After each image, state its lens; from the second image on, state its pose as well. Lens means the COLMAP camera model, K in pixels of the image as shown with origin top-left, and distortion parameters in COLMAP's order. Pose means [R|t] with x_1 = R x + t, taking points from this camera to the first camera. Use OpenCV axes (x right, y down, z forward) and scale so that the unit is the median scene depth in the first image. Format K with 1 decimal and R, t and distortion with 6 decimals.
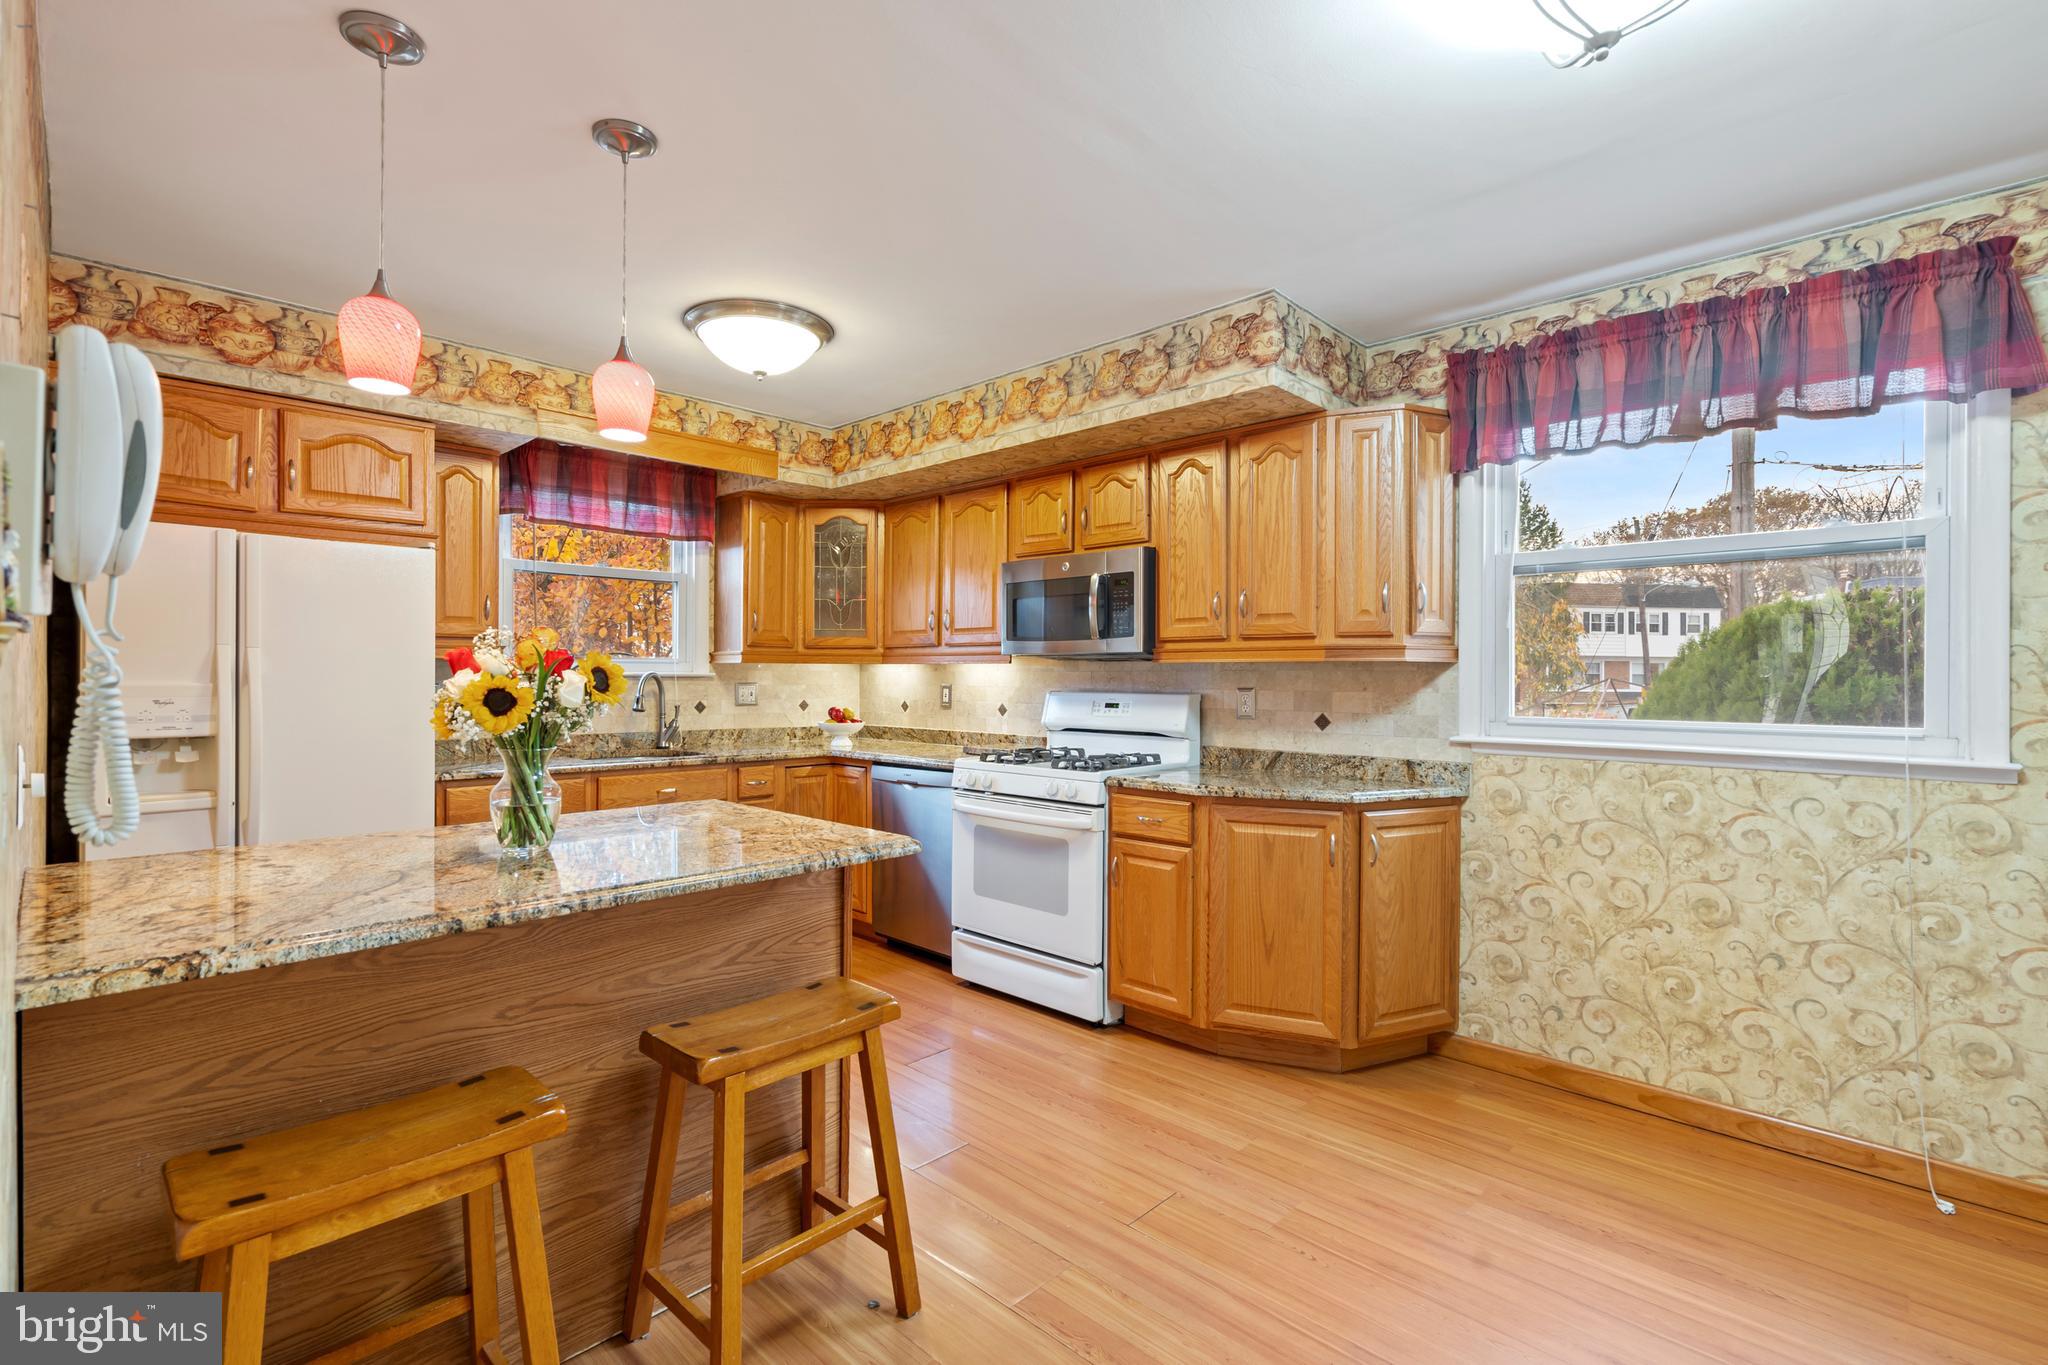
lens RADIAL K [[934.4, 0, 1022.5], [0, 934.4, 681.0], [0, 0, 1]] dist [-0.004508, 0.002775]
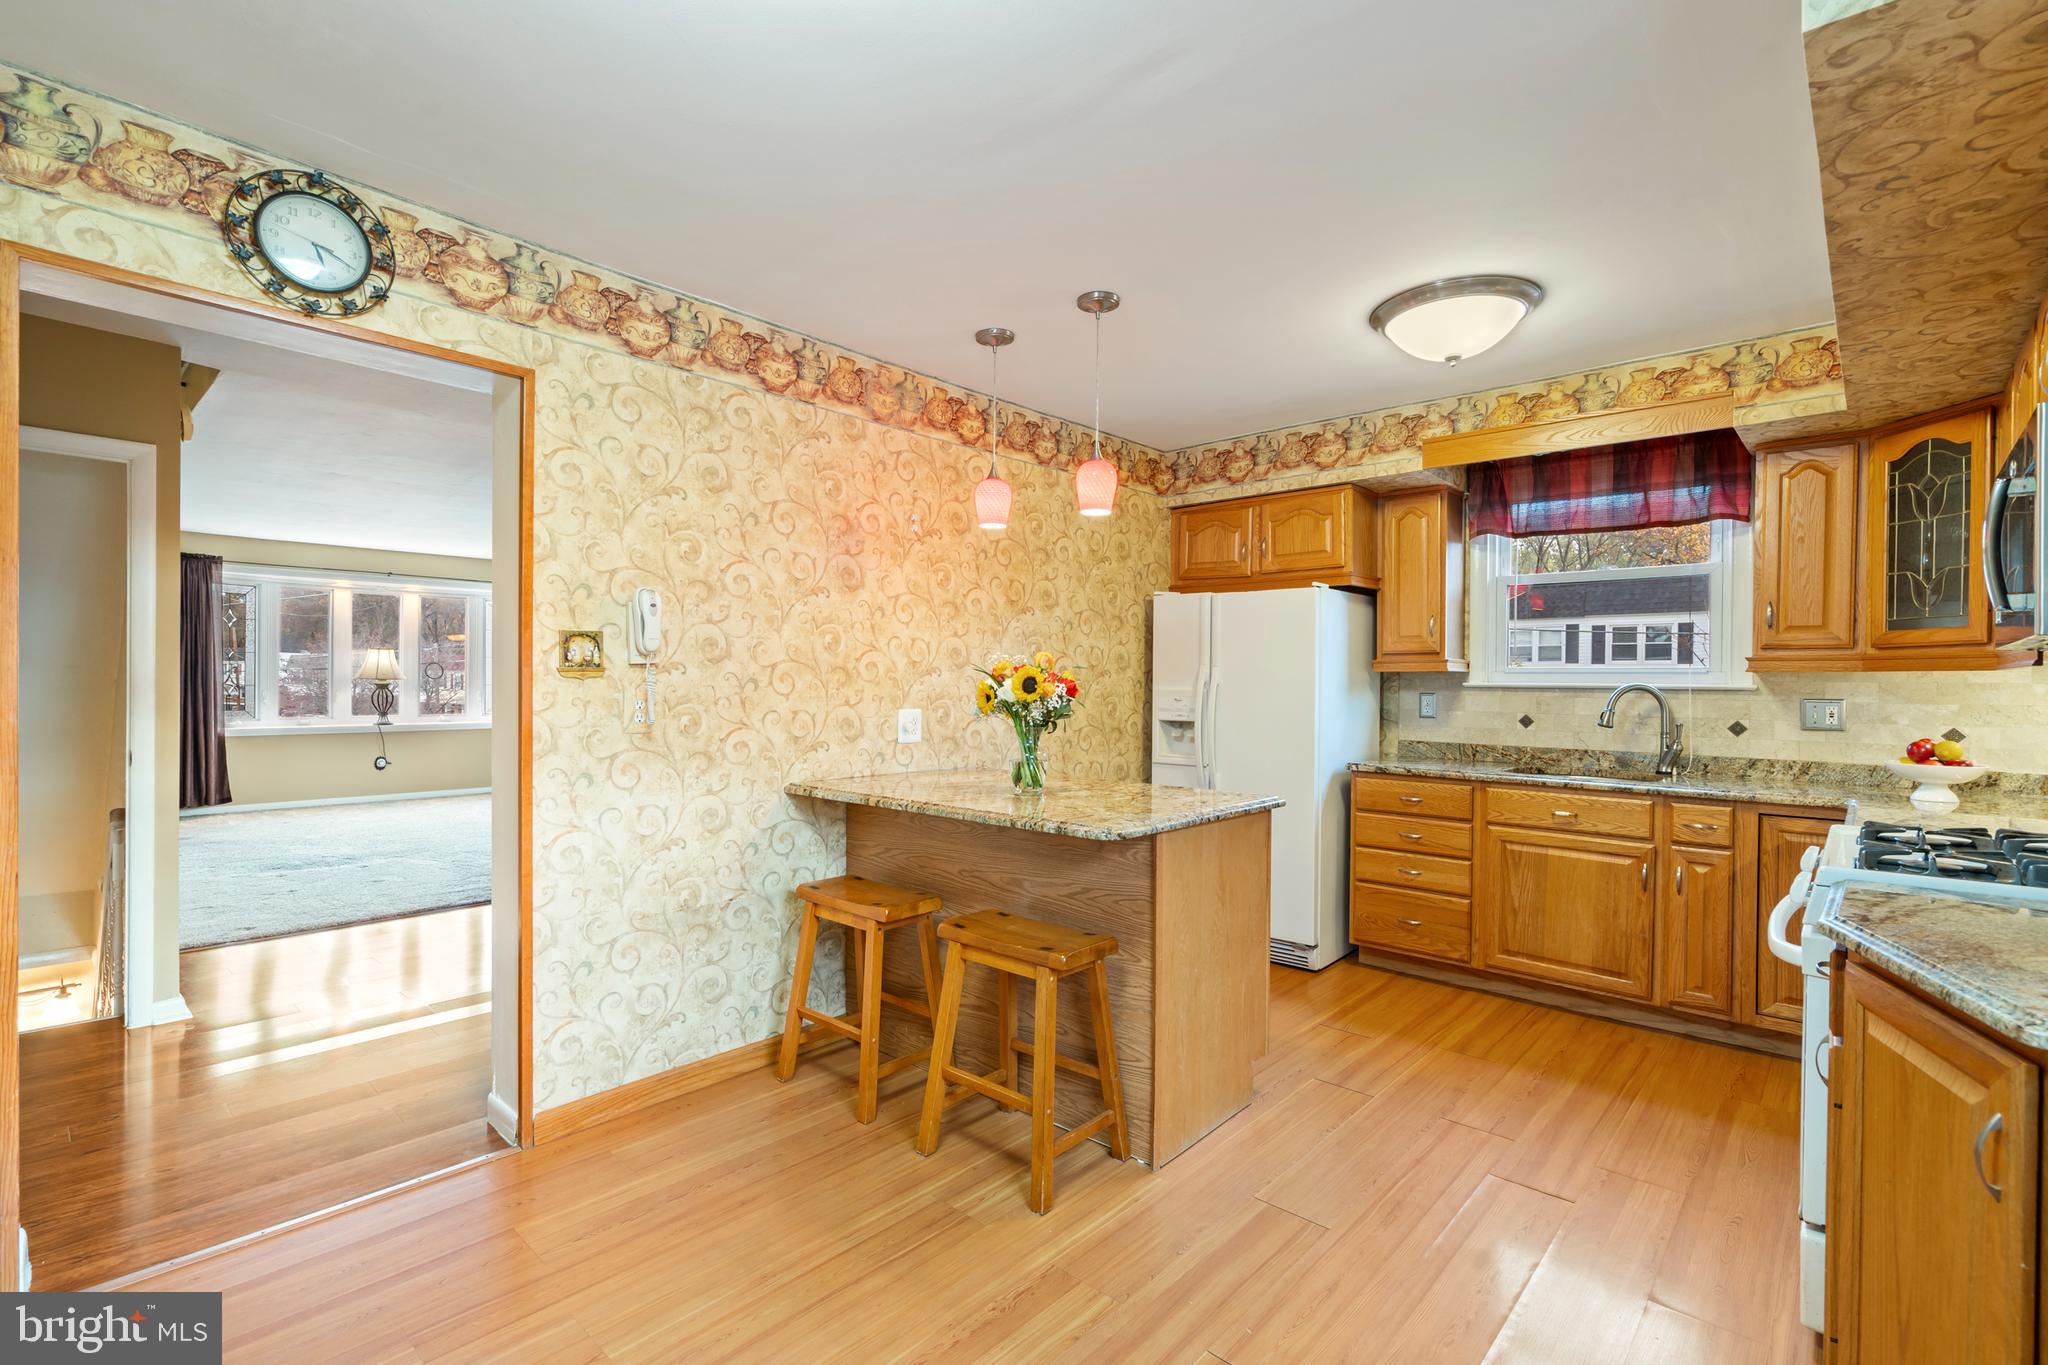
lens RADIAL K [[934.4, 0, 1014.3], [0, 934.4, 687.9], [0, 0, 1]] dist [-0.004508, 0.002775]
pose [[0.018909, 0.002587, -0.999818, 0.613930], [-0.013839, 0.999902, 0.002325, 0.000615], [0.999725, 0.013793, 0.018943, 0.533418]]
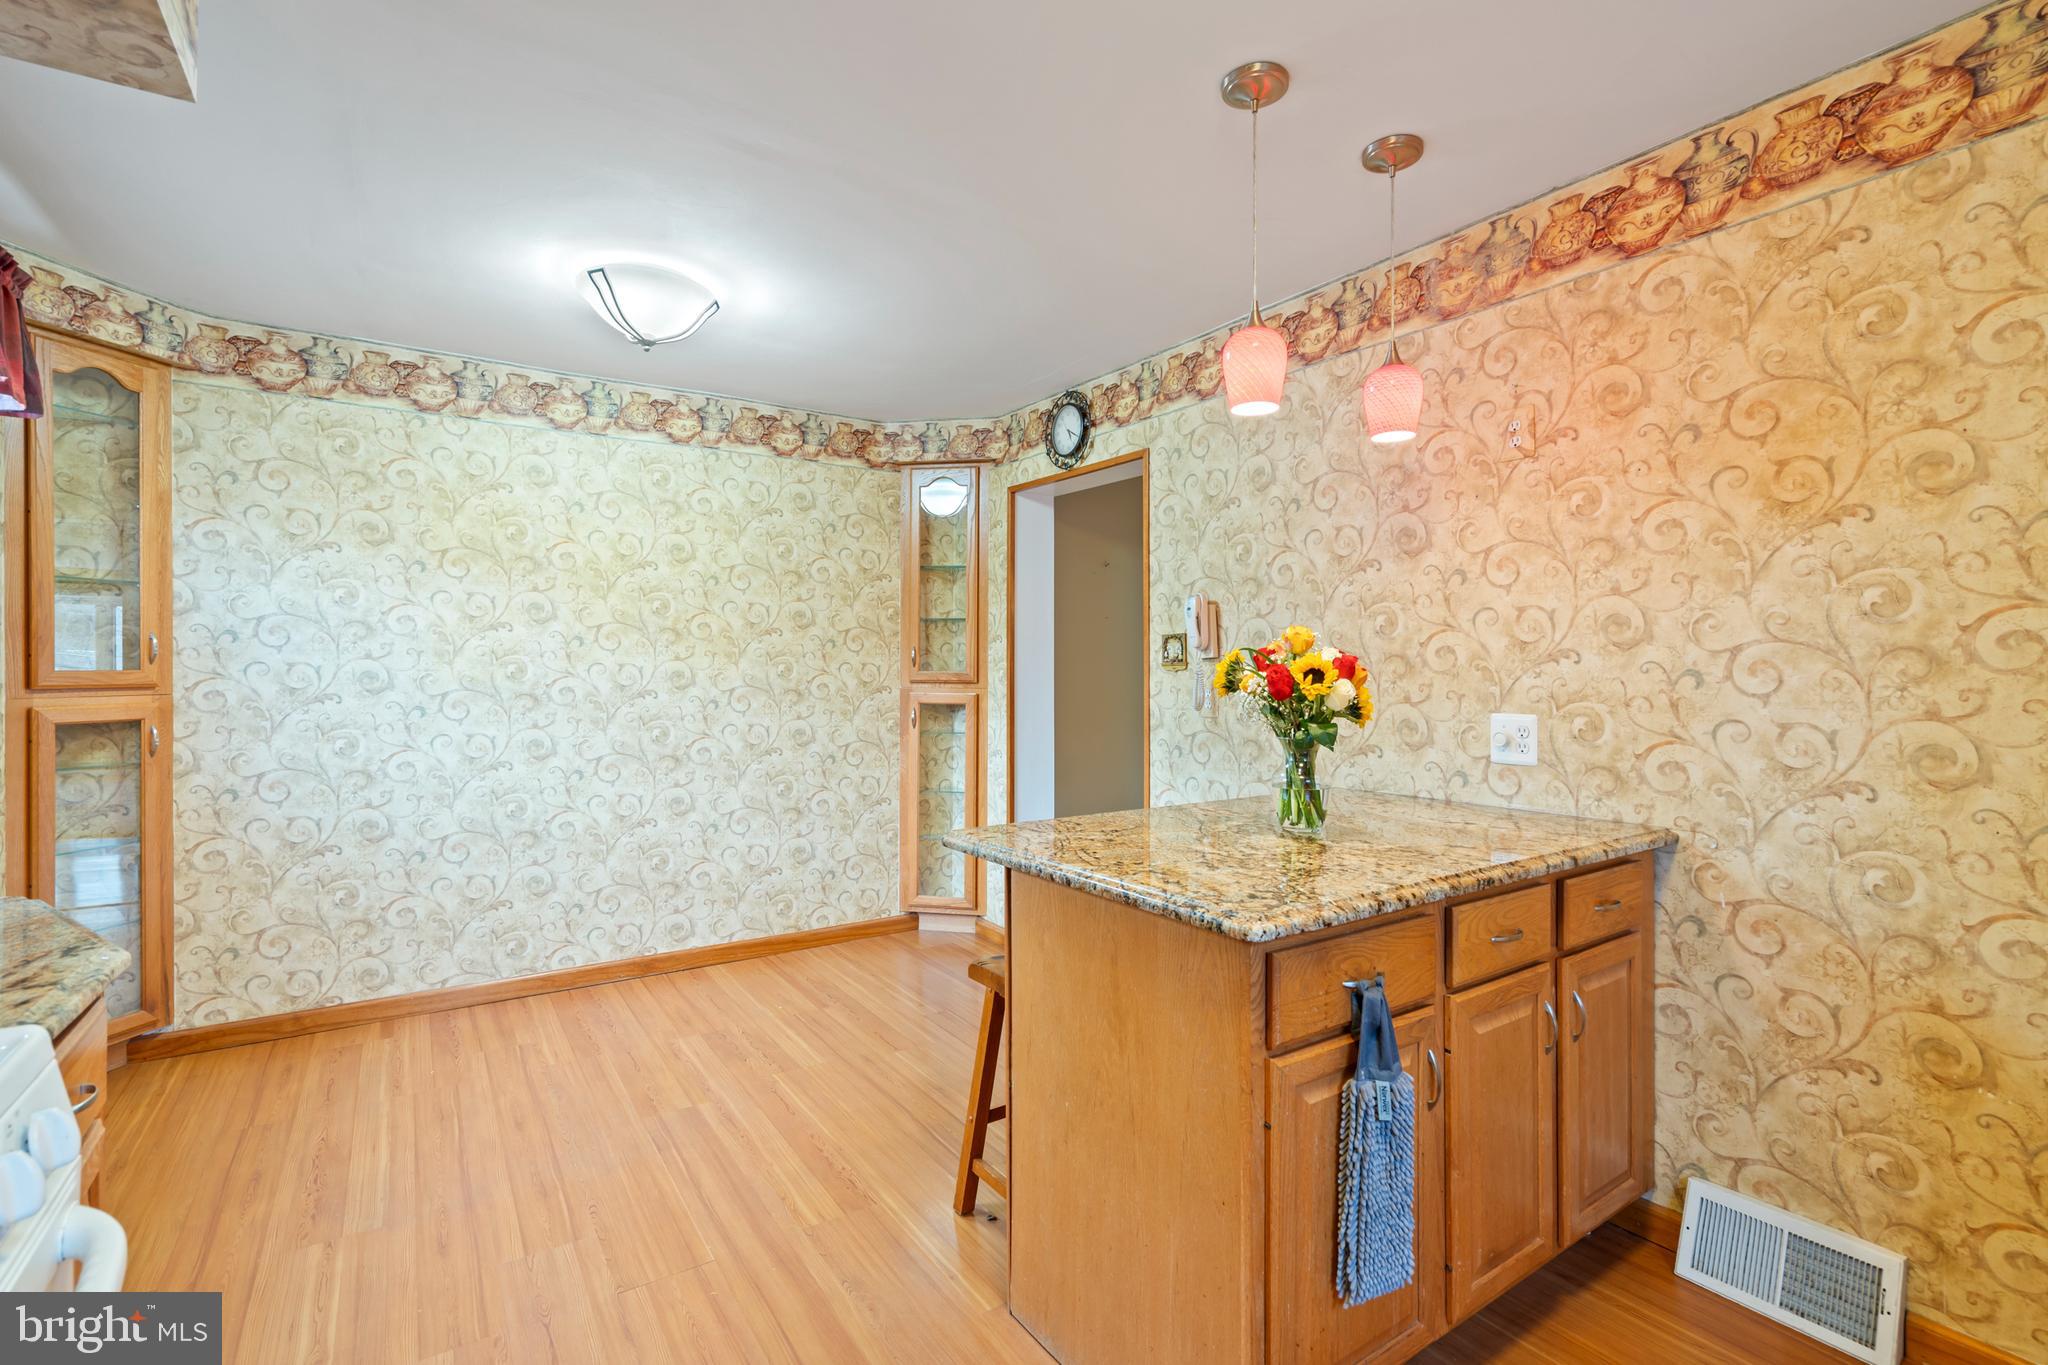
lens RADIAL K [[934.4, 0, 1023.5], [0, 934.4, 668.0], [0, 0, 1]] dist [-0.004508, 0.002775]
pose [[-0.976160, -0.006943, 0.216939, -0.253779], [-0.006490, 0.999975, 0.002802, -0.005739], [-0.216953, 0.001328, -0.976181, 1.214657]]
